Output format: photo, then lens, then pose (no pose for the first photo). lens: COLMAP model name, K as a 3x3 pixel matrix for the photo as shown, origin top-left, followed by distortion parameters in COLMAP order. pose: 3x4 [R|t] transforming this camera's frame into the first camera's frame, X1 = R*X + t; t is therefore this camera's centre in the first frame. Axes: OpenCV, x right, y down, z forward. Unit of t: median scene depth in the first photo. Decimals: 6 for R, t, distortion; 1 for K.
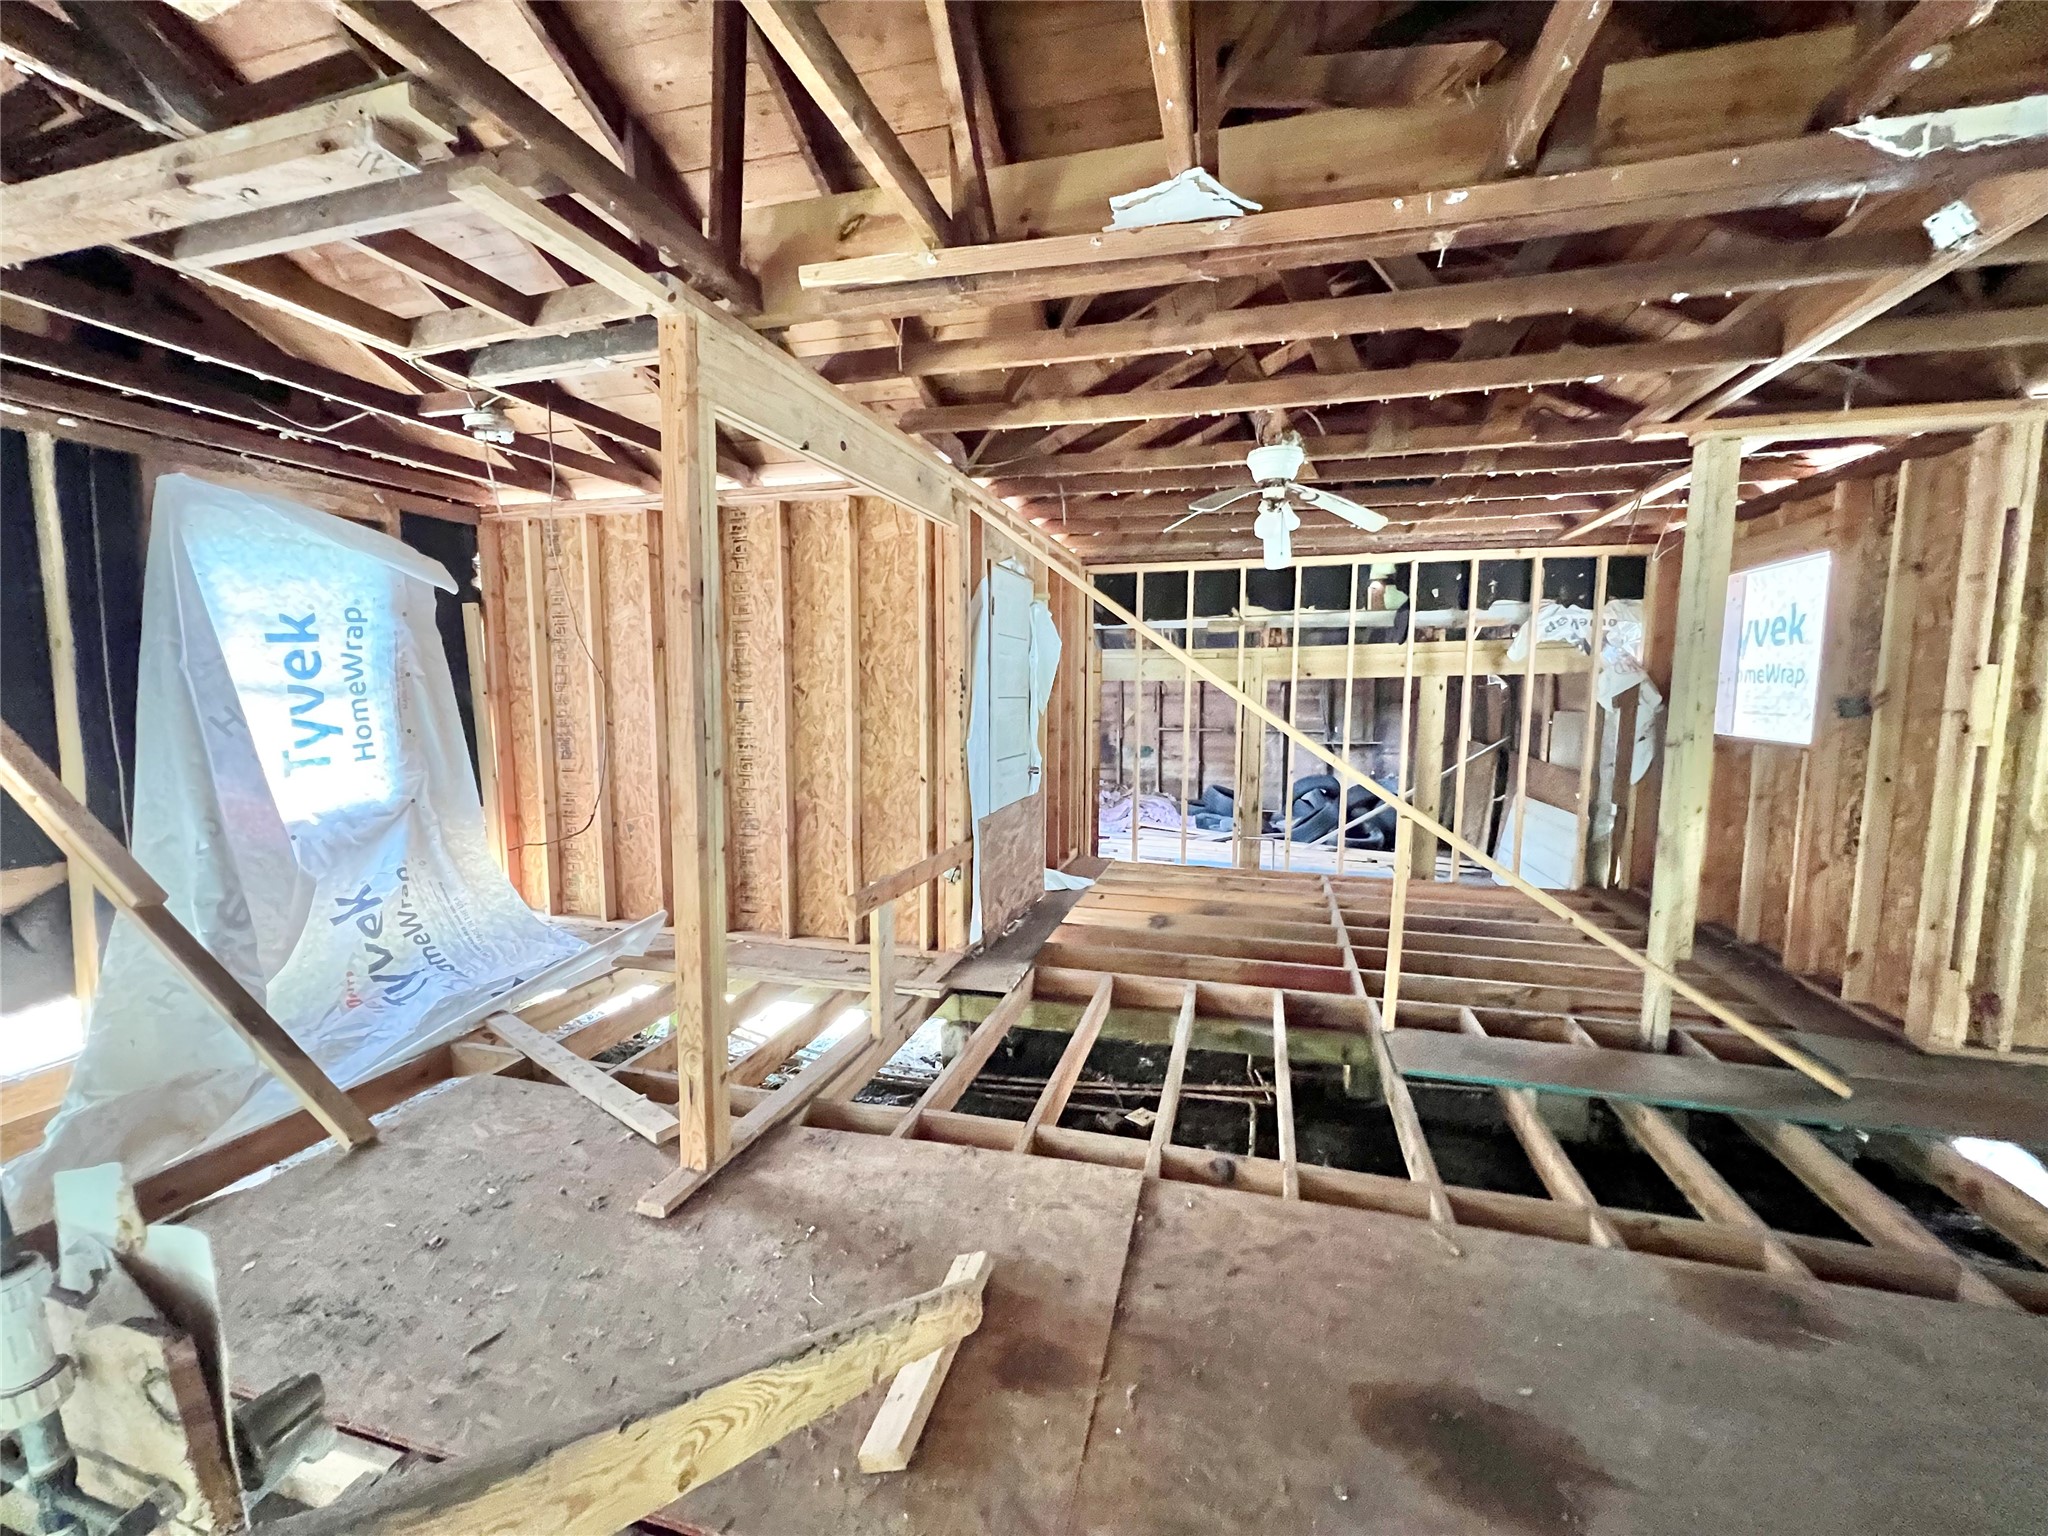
lens RADIAL K [[826.3, 0, 1029.0], [0, 826.3, 766.9], [0, 0, 1]] dist [0.000278, 0.000214]
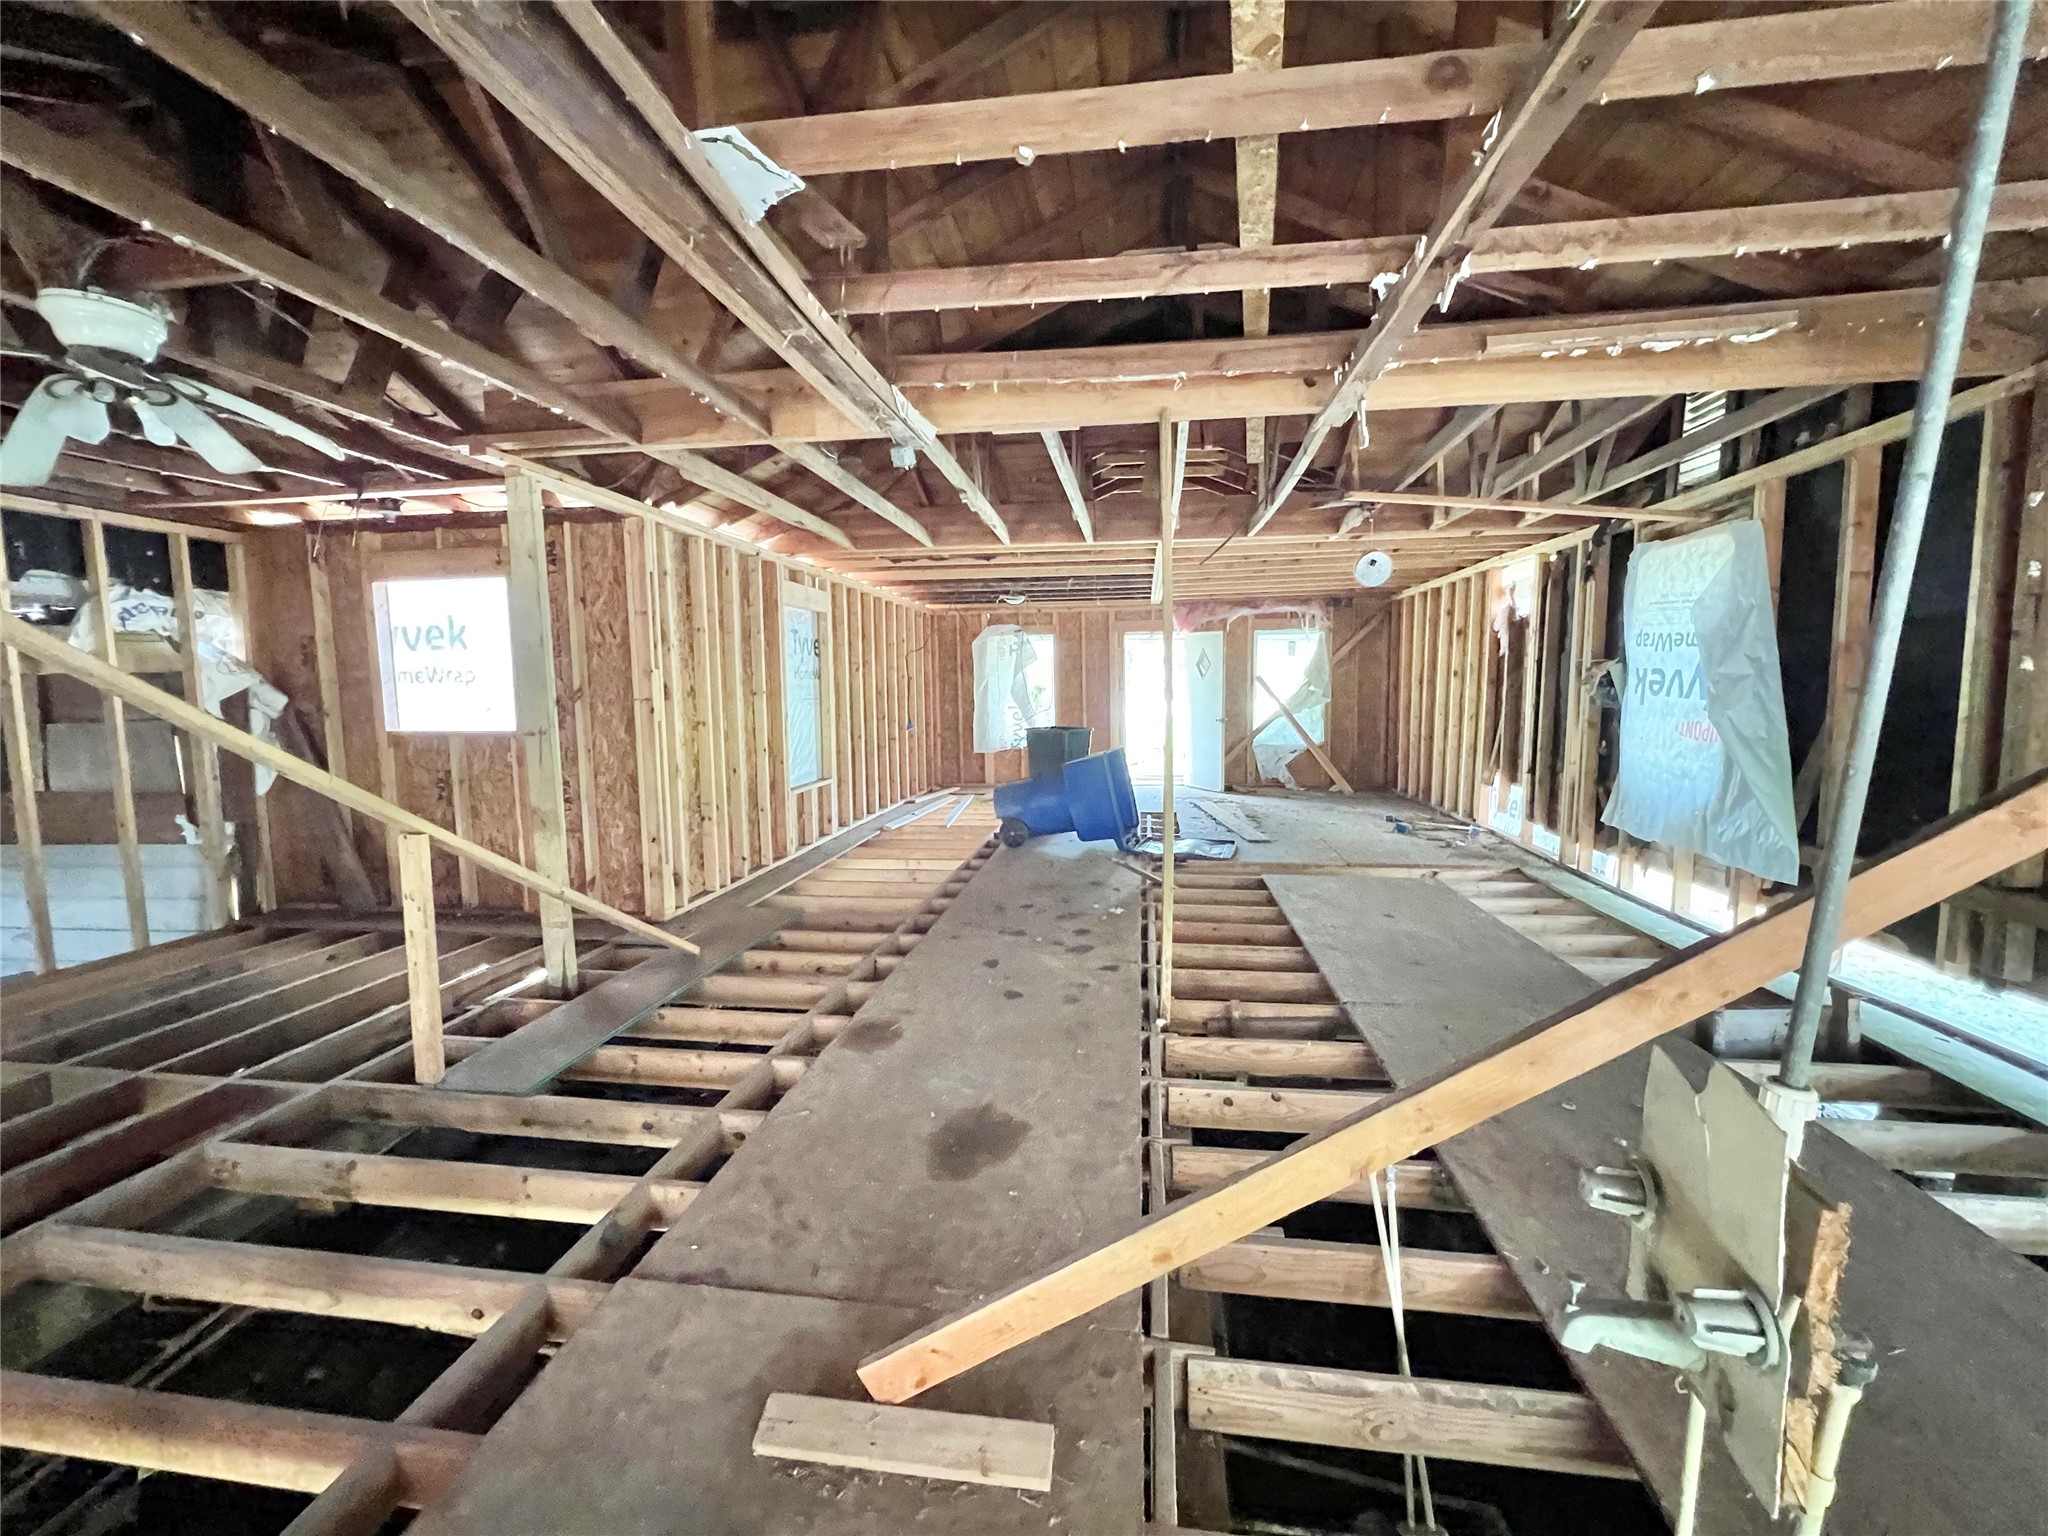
lens RADIAL K [[826.3, 0, 1029.9], [0, 826.3, 768.7], [0, 0, 1]] dist [0.000278, 0.000214]
pose [[-0.121820, -0.103986, 0.987090, -0.345231], [0.109164, 0.987060, 0.117455, -0.029418], [-0.986531, 0.122064, -0.108892, 0.331182]]
